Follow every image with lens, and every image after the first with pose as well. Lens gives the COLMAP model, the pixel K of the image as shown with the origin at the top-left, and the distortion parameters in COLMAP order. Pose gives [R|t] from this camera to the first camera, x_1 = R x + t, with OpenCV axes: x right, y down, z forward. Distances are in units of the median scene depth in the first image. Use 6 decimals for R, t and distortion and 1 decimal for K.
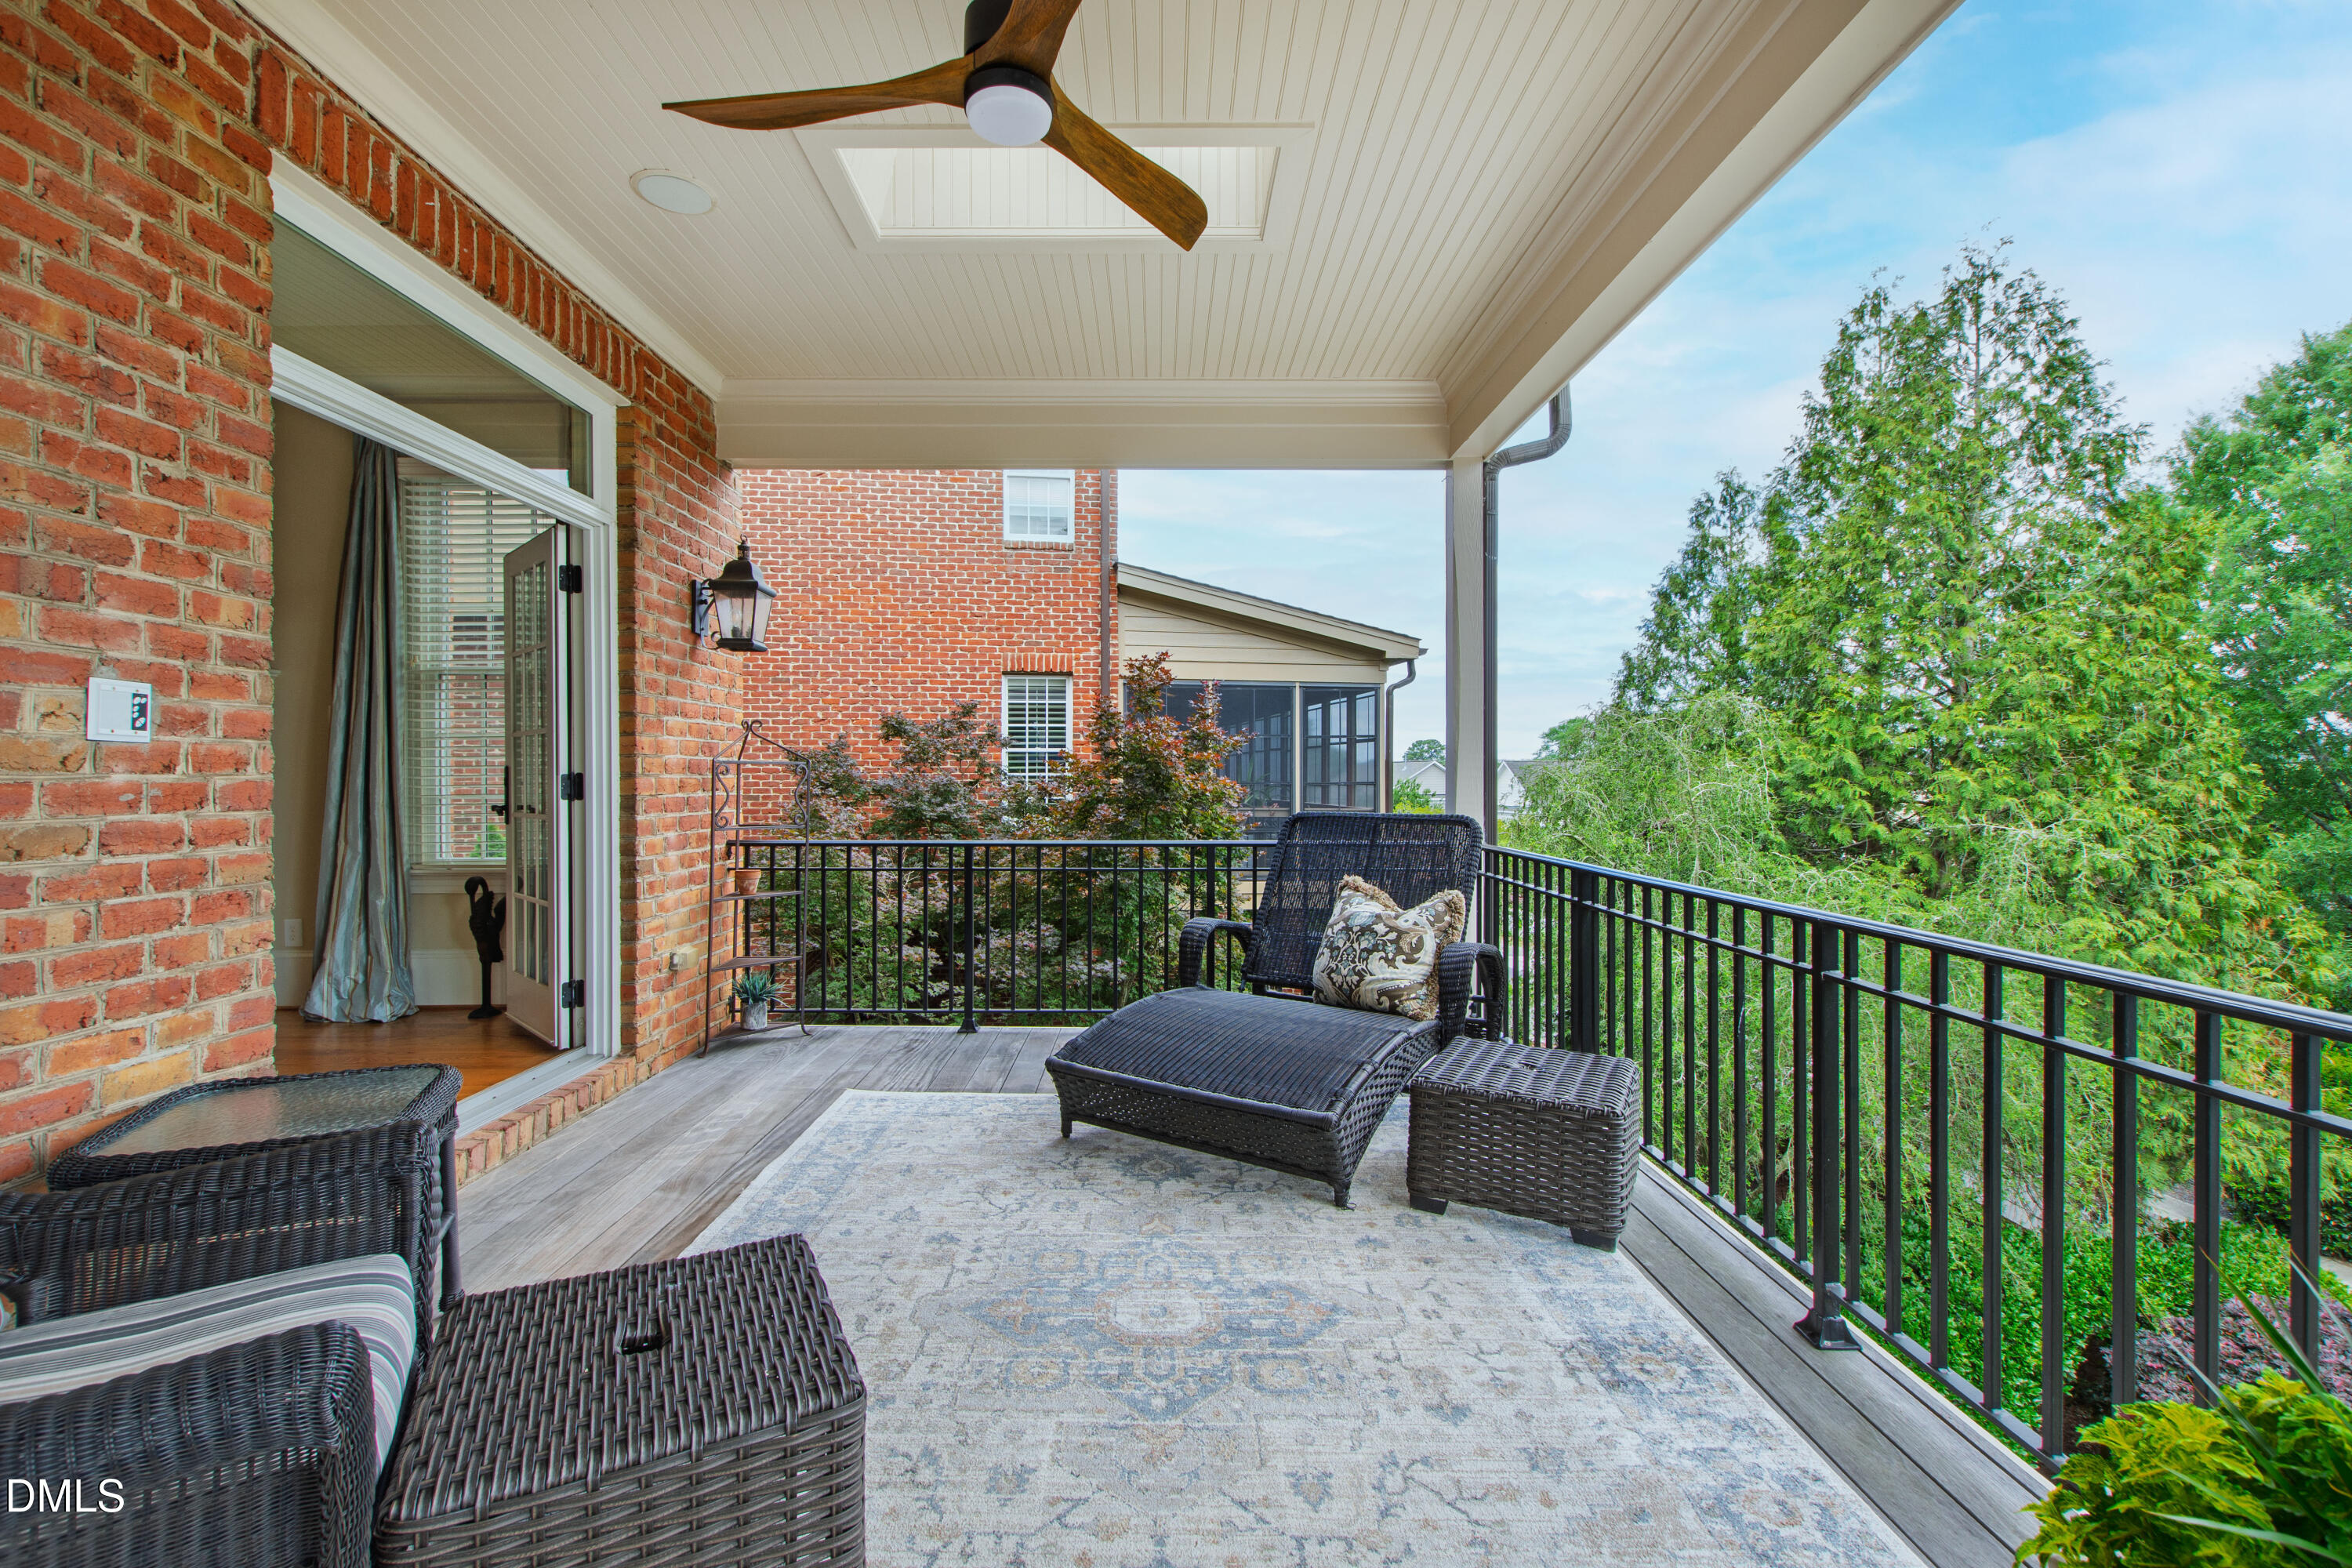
lens RADIAL K [[1027.2, 0, 1154.2], [0, 1027.2, 782.2], [0, 0, 1]] dist [0.006543, -0.002671]
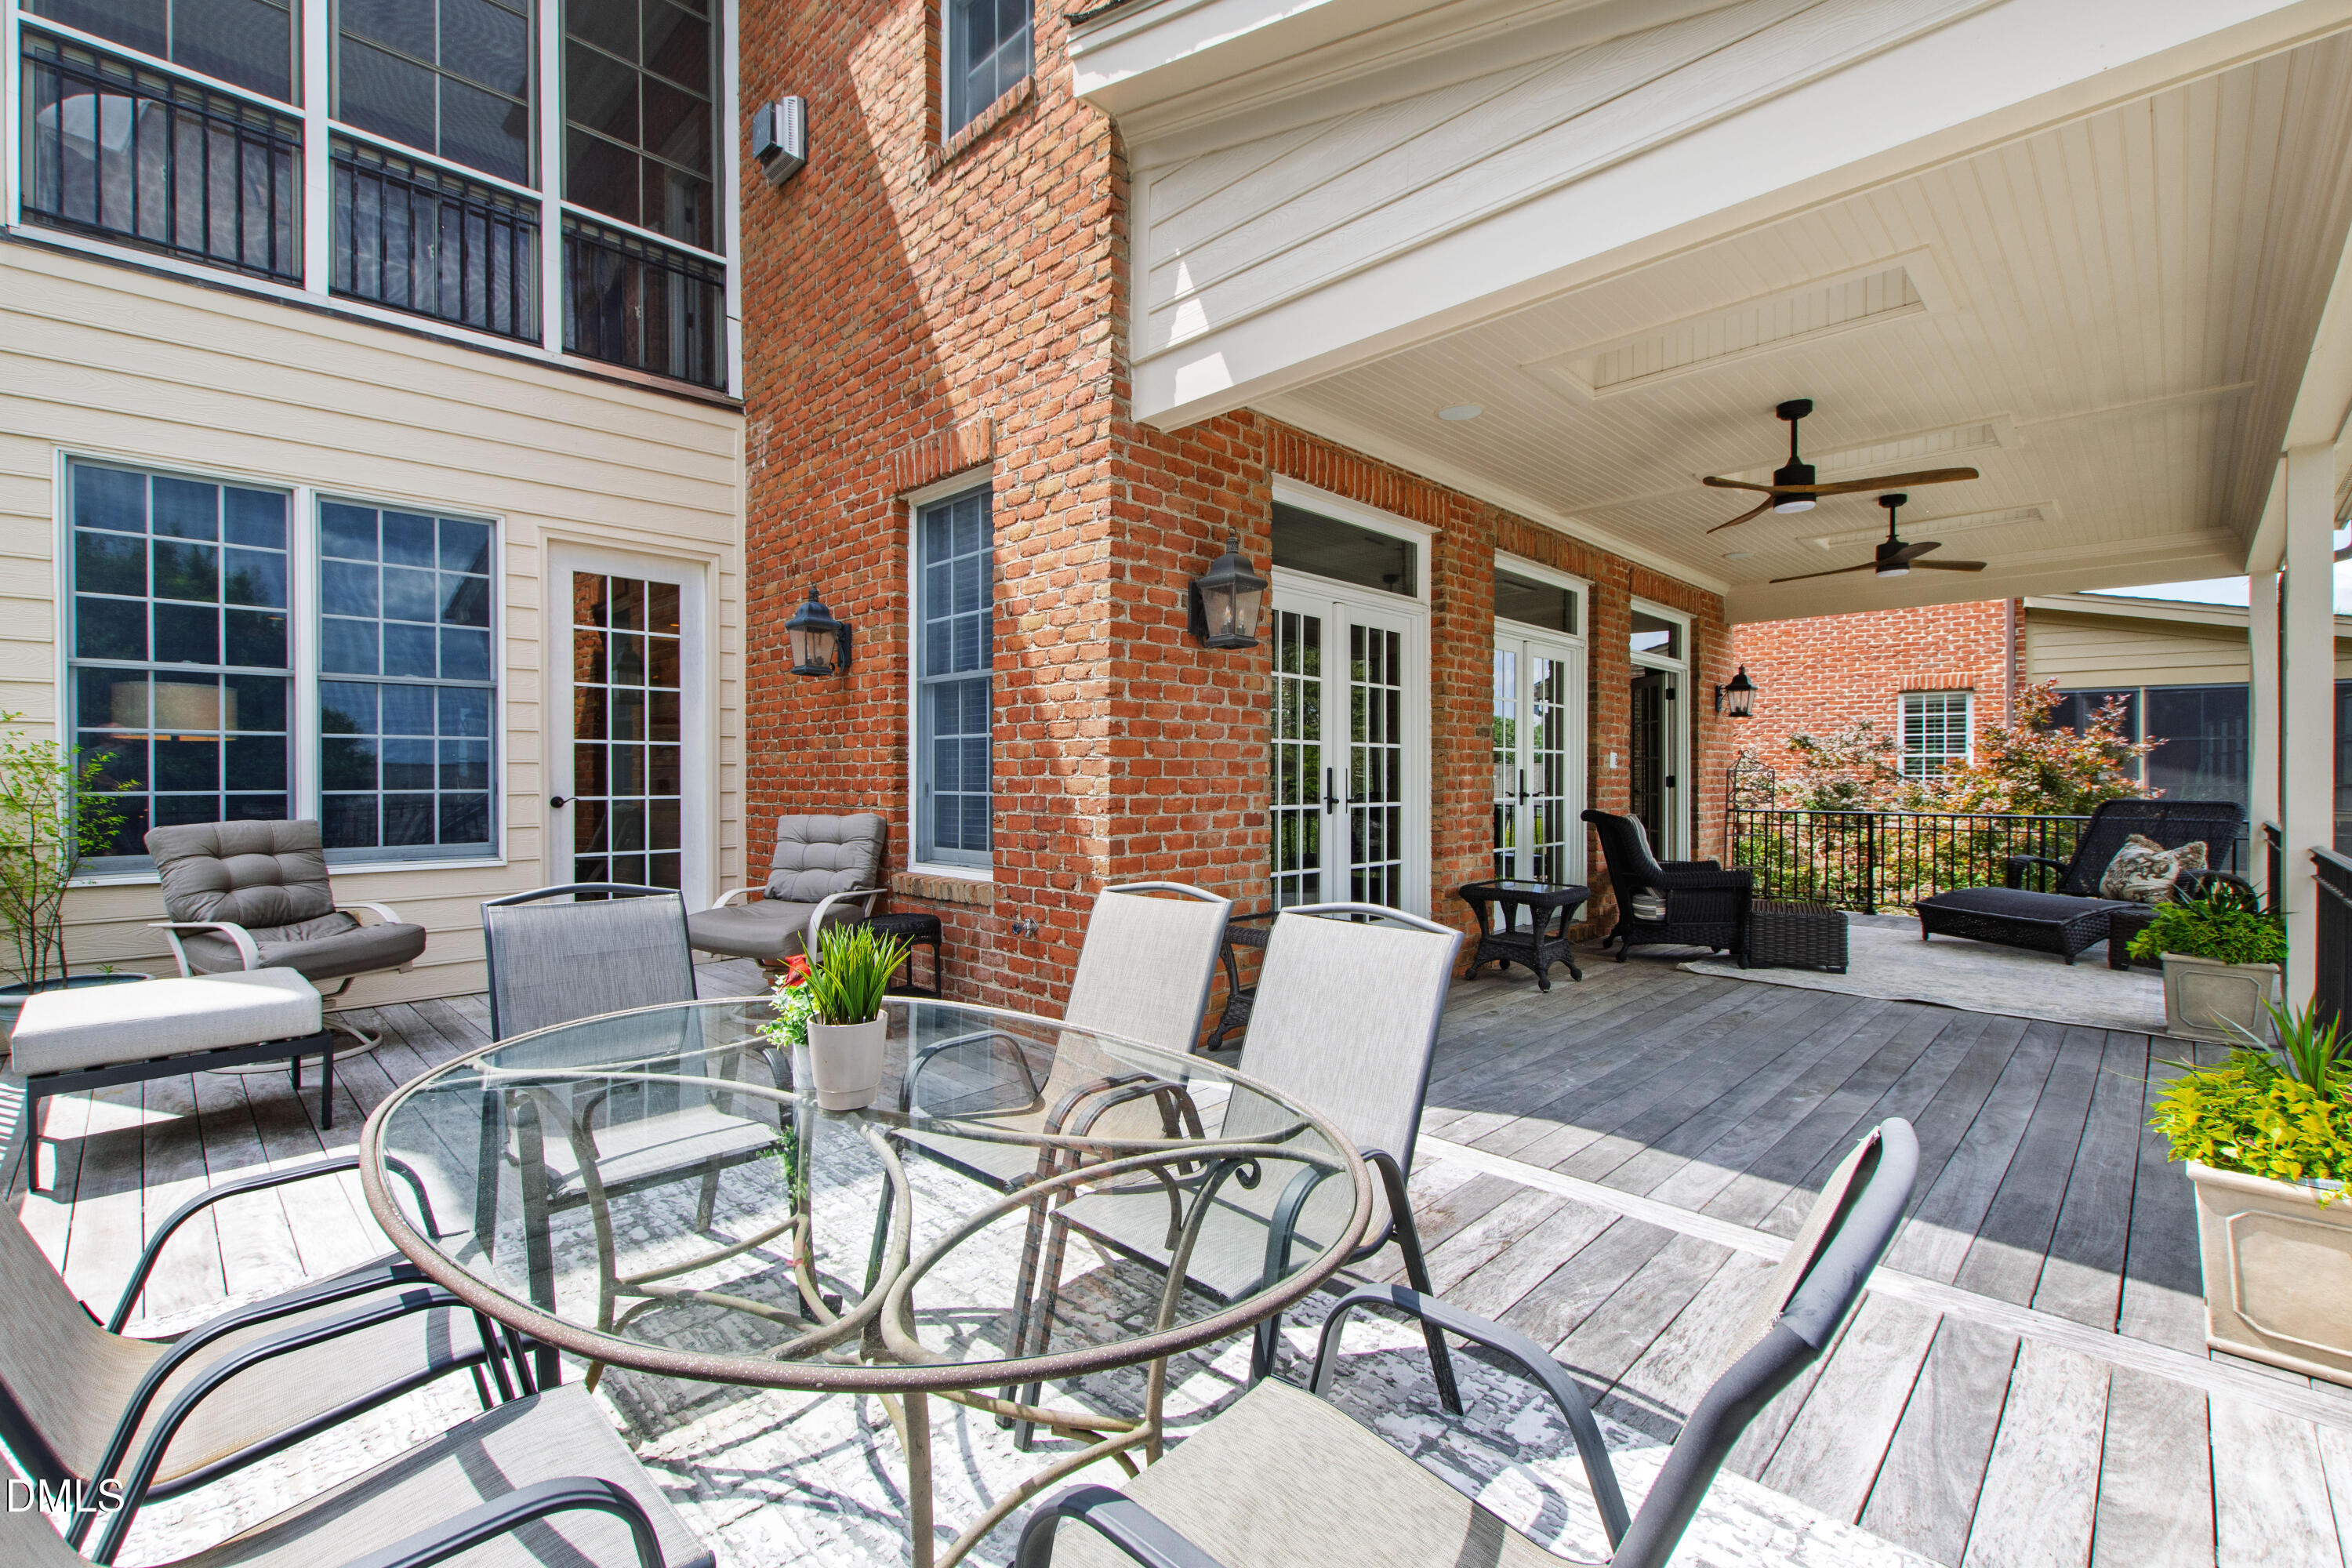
lens RADIAL K [[1027.2, 0, 1155.0], [0, 1027.2, 777.1], [0, 0, 1]] dist [0.006543, -0.002671]
pose [[0.713347, 0.001167, -0.700810, 0.243597], [-0.006251, 0.999969, -0.004699, 0.012930], [0.700783, 0.007733, 0.713333, -1.493346]]
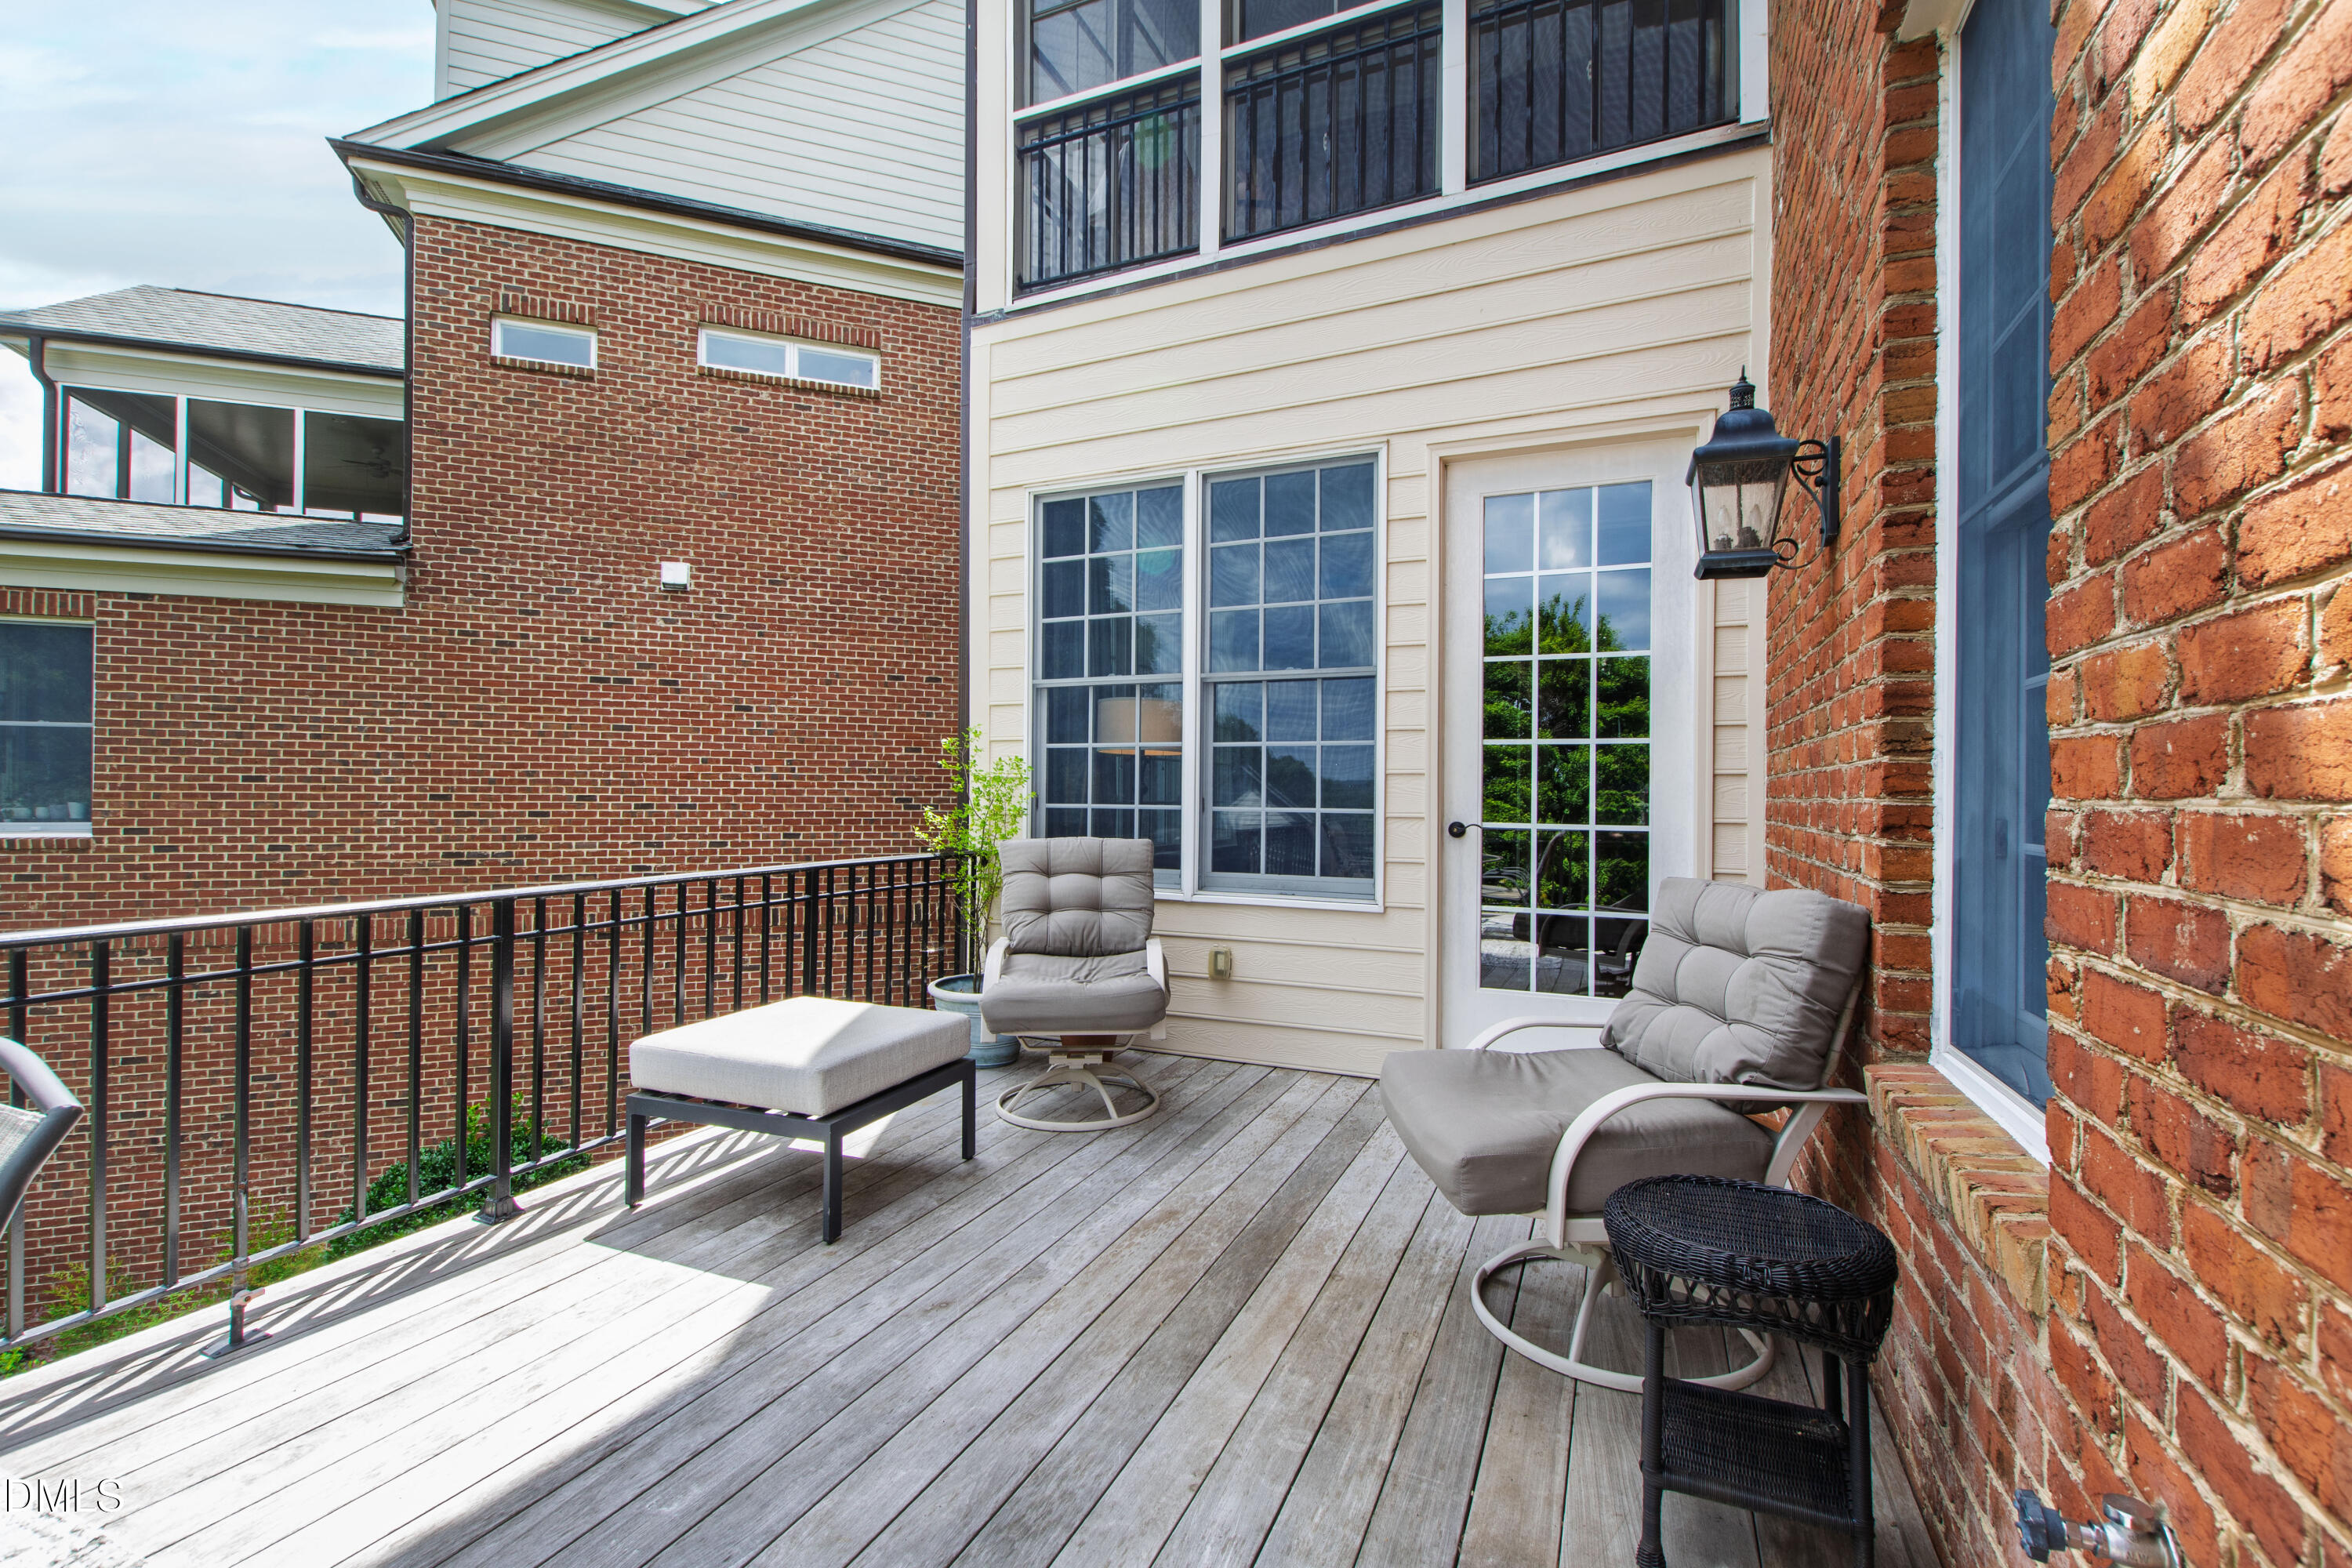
lens RADIAL K [[1027.2, 0, 1143.3], [0, 1027.2, 773.8], [0, 0, 1]] dist [0.006543, -0.002671]
pose [[-0.415720, -0.014624, -0.909375, -0.318550], [-0.013706, 0.999858, -0.009814, 0.006187], [0.909389, 0.008384, -0.415861, -0.912701]]
